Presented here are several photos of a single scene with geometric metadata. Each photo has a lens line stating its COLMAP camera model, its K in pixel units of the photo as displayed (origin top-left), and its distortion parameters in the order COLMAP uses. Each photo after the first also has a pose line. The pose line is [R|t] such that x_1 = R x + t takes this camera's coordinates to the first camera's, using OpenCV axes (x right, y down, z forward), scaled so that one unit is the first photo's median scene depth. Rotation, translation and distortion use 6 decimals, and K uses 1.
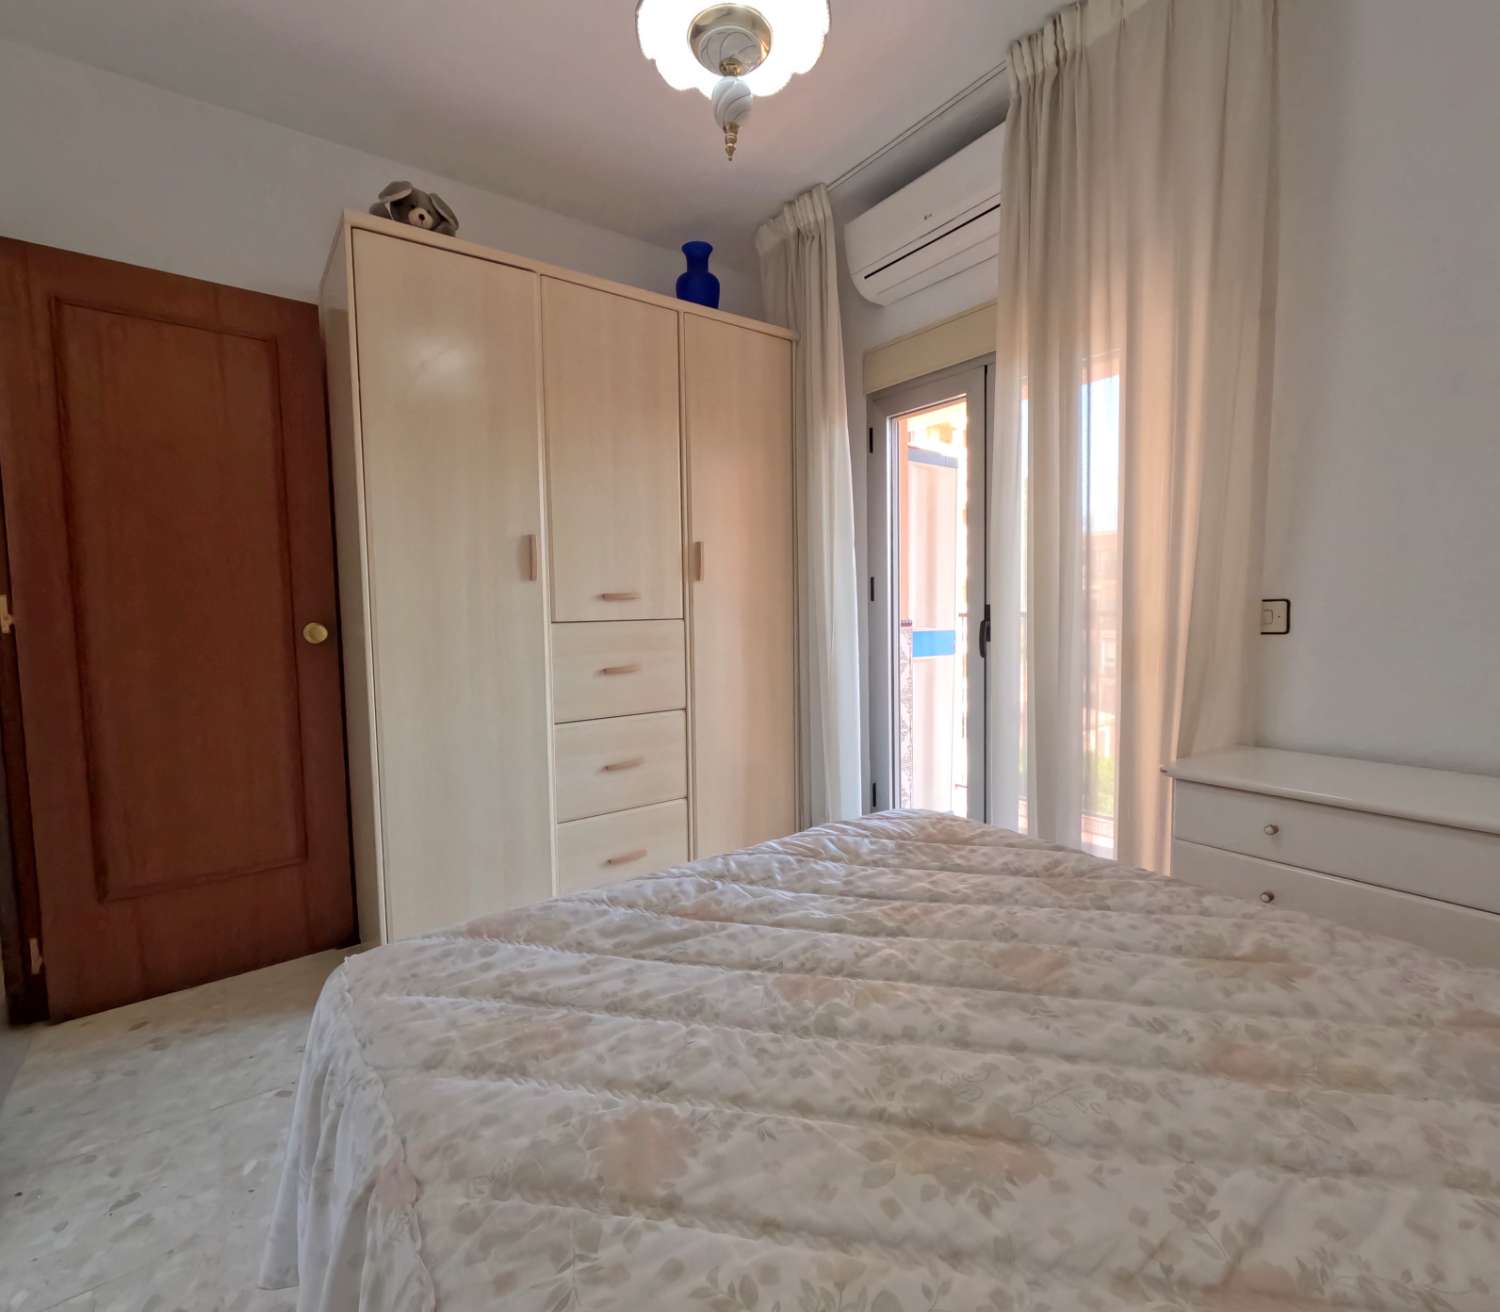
lens RADIAL K [[717.6, 0, 748.0], [0, 717.6, 659.2], [0, 0, 1]] dist [0.001226, 0.000274]
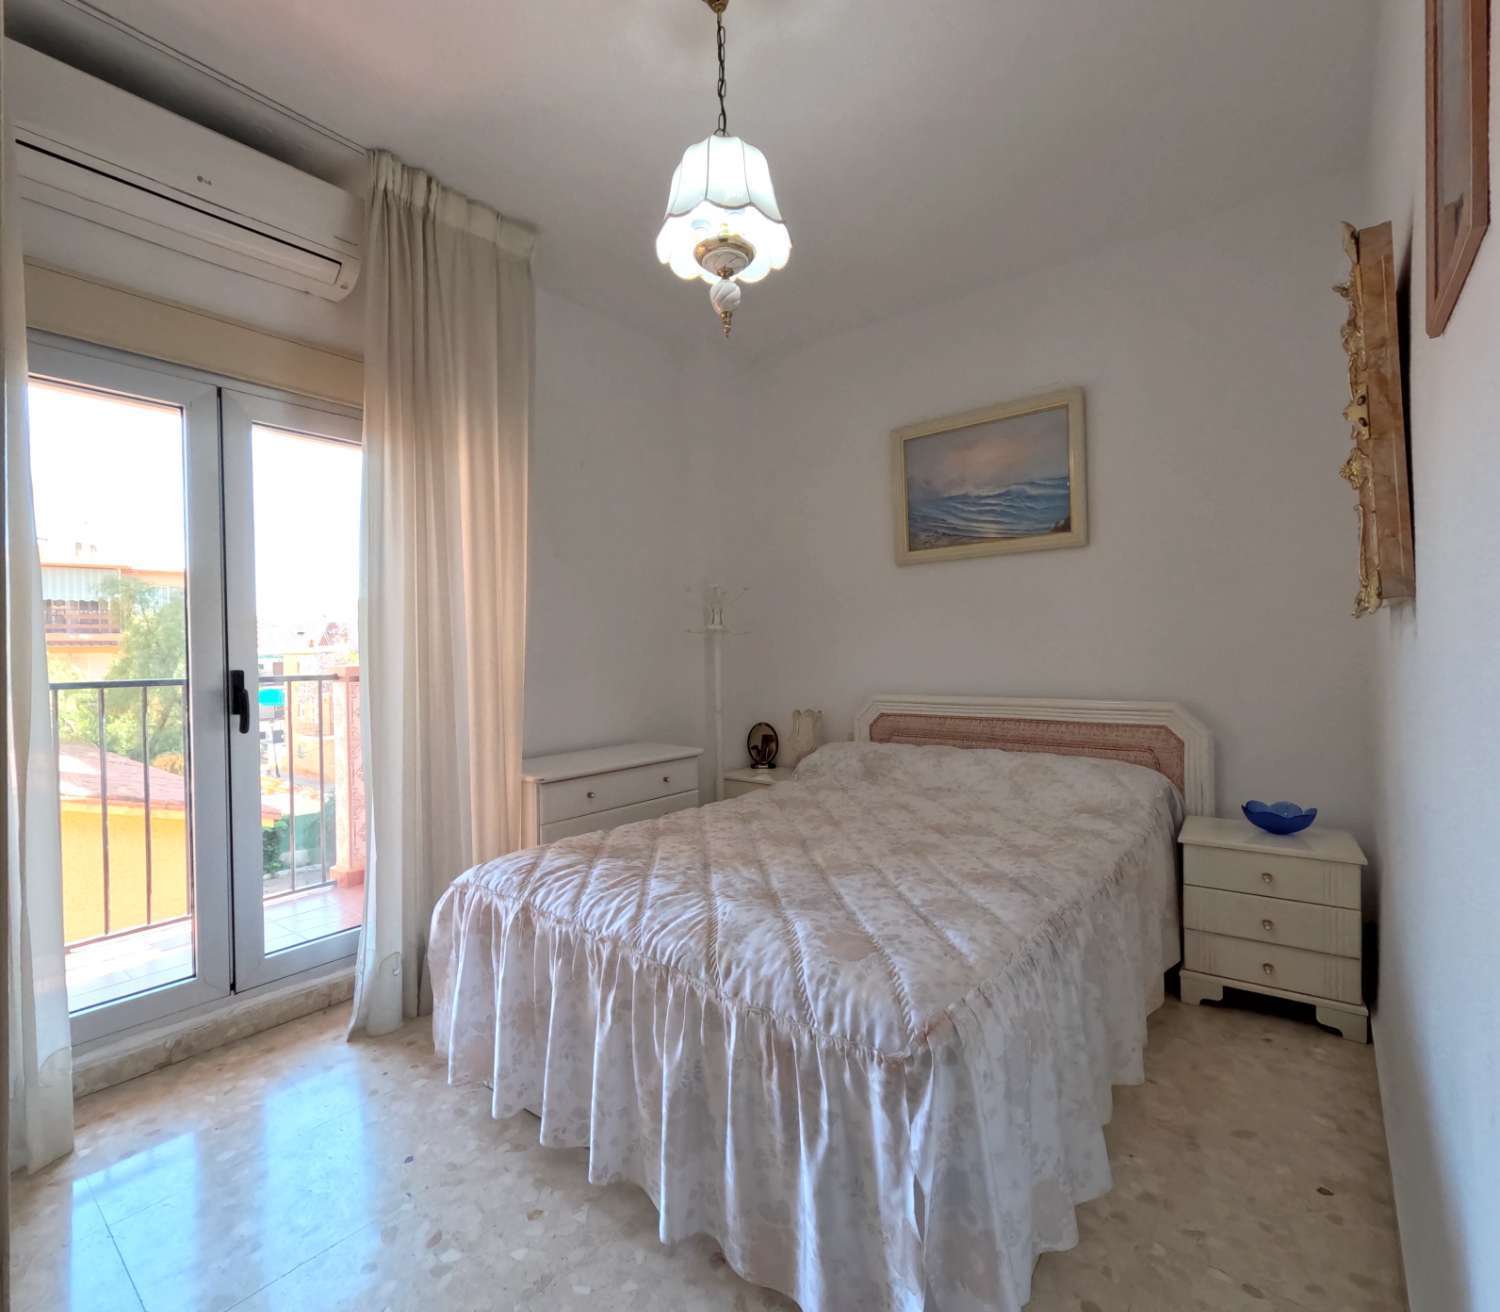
lens RADIAL K [[717.6, 0, 750.3], [0, 717.6, 657.6], [0, 0, 1]] dist [0.001226, 0.000274]
pose [[-0.277664, 0.020592, 0.960458, -1.102658], [0.098893, 0.995072, 0.007255, -0.068269], [-0.955575, 0.096997, -0.278332, 1.155744]]
